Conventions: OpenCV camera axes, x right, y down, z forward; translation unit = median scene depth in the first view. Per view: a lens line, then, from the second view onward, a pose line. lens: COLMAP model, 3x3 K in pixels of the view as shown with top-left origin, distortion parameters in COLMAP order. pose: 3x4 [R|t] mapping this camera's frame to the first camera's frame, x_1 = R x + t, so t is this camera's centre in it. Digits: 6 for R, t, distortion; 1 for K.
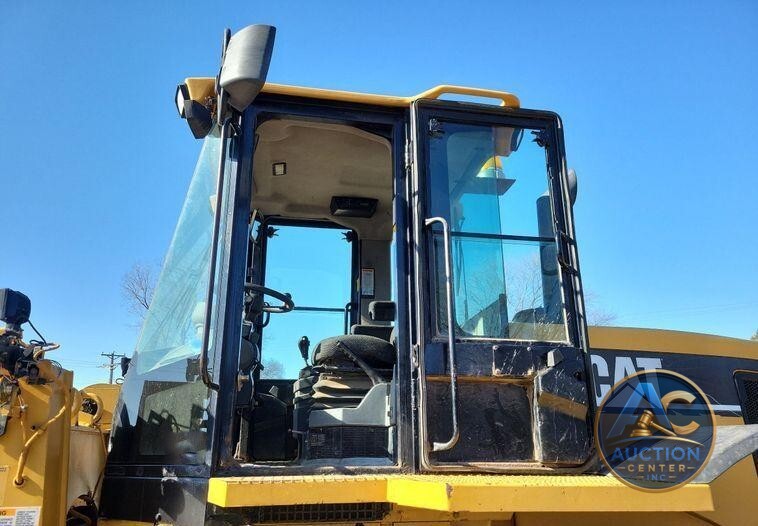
lens RADIAL K [[574.5, 0, 387.6], [0, 574.5, 276.9], [0, 0, 1]] dist [0.077083, -0.060227]
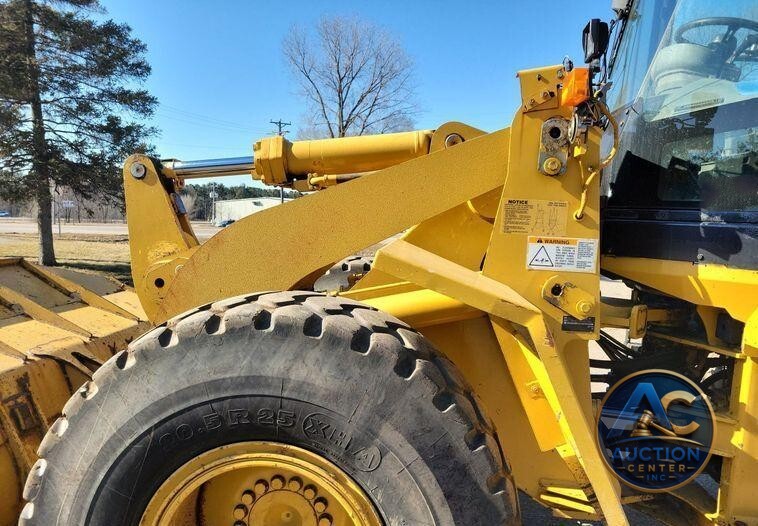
lens RADIAL K [[574.5, 0, 387.6], [0, 574.5, 276.9], [0, 0, 1]] dist [0.077083, -0.060227]
pose [[0.976309, 0.080994, -0.200649, -0.713176], [-0.000317, 0.927836, 0.372987, 0.049352], [0.216379, -0.364087, 0.905881, -0.086973]]
